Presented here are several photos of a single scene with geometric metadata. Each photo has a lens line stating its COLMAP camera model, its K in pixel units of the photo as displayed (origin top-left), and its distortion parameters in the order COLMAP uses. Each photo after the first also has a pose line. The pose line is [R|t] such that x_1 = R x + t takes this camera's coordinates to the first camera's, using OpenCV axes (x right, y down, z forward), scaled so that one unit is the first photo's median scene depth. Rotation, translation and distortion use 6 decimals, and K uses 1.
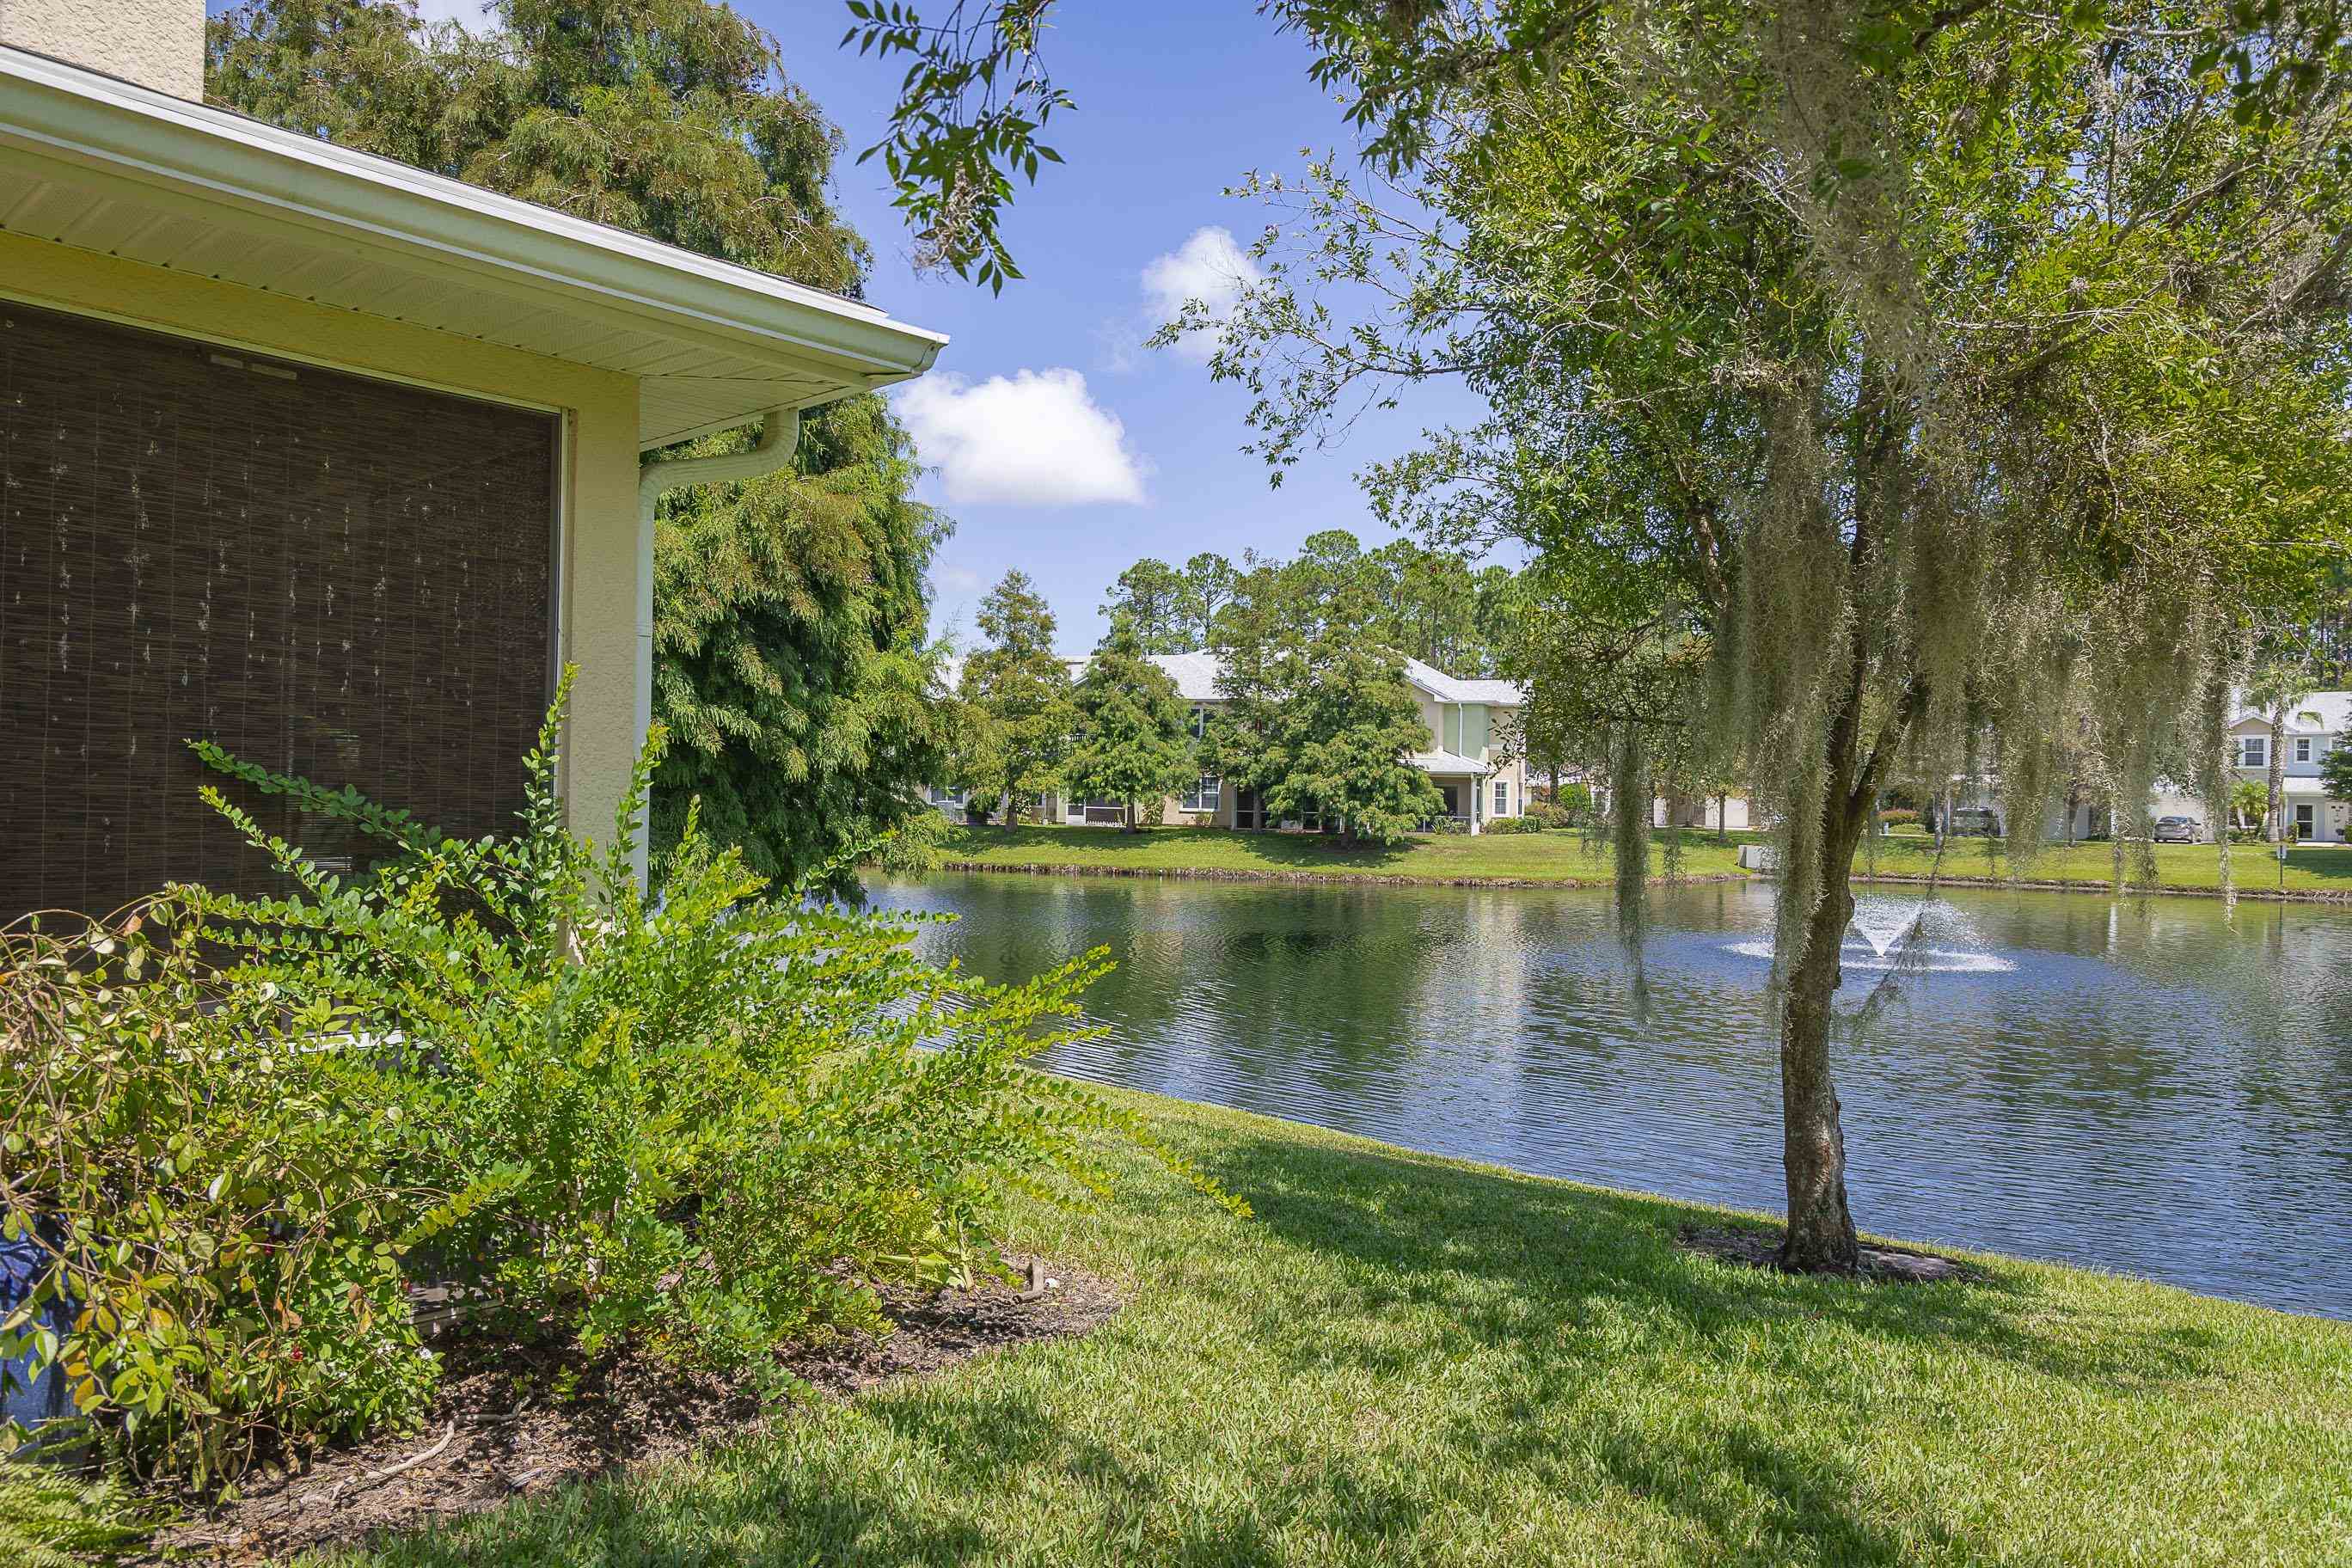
lens RADIAL K [[1565.3, 0, 1194.5], [0, 1565.3, 783.4], [0, 0, 1]] dist [-0.000034, -0.001488]
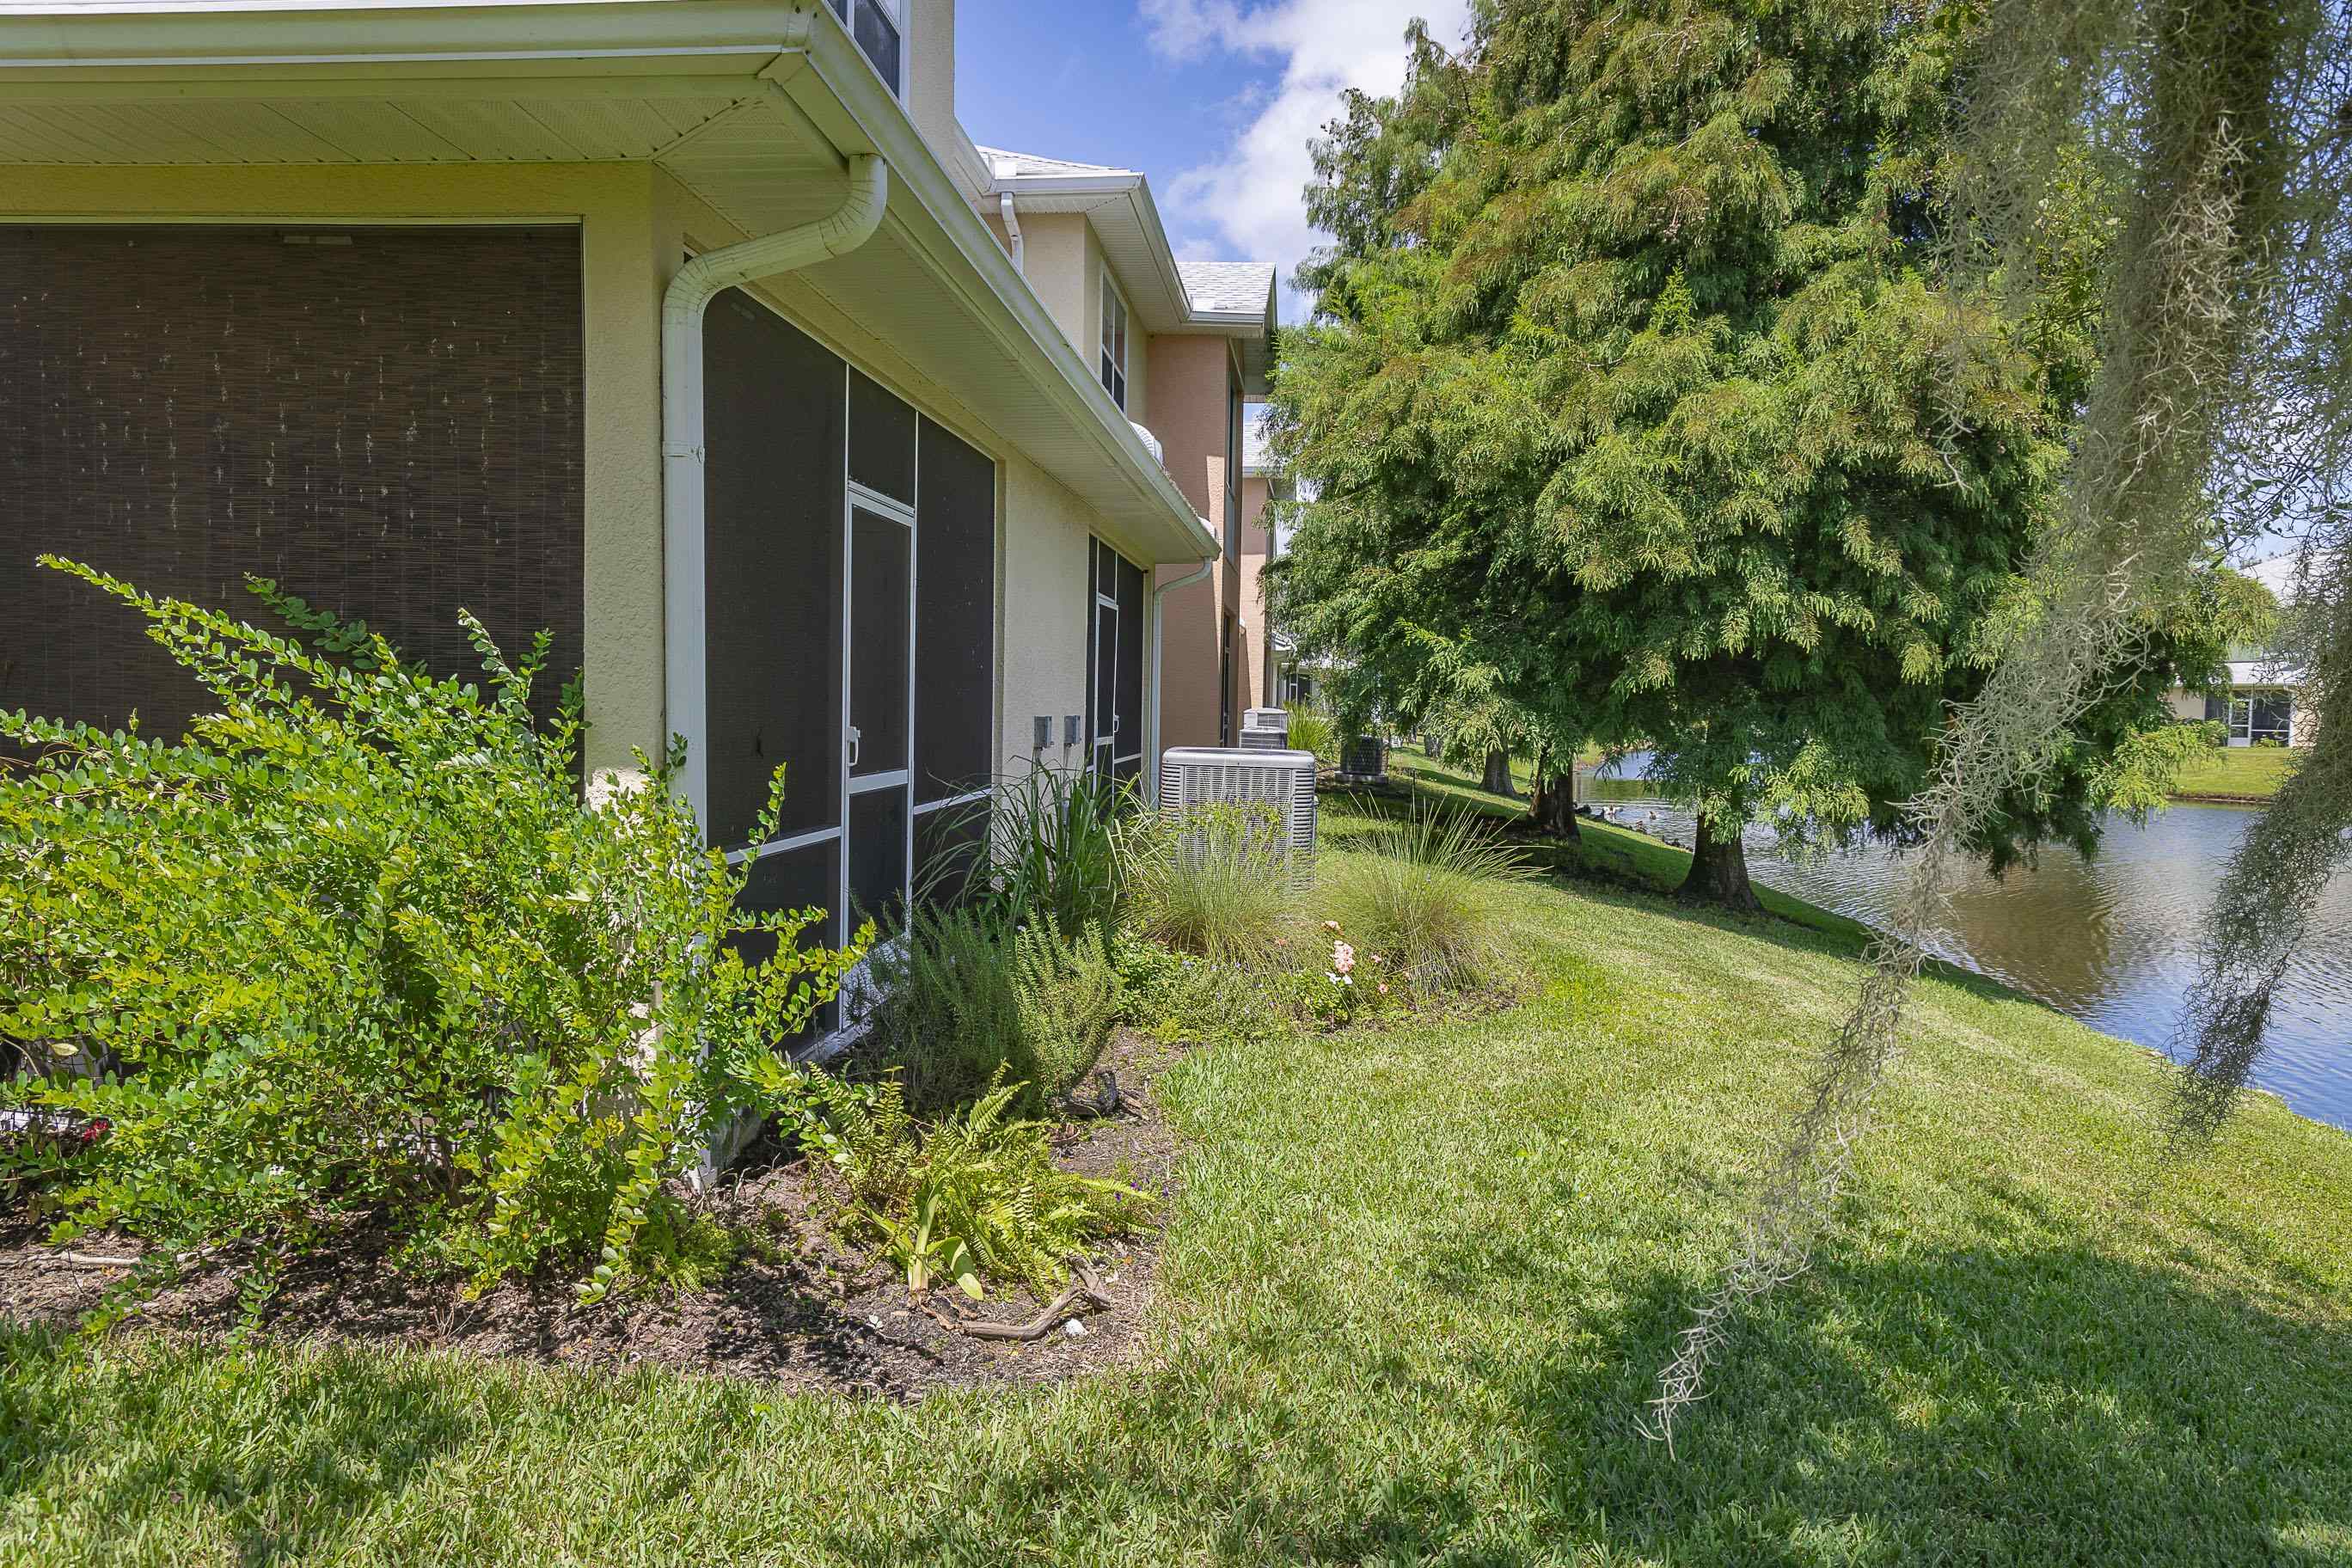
lens RADIAL K [[1565.3, 0, 1175.0], [0, 1565.3, 787.1], [0, 0, 1]] dist [-0.000034, -0.001488]
pose [[0.597189, 0.042095, -0.800995, 0.169301], [-0.004233, 0.998773, 0.049333, 0.015189], [0.802090, -0.026071, 0.596634, 0.217873]]
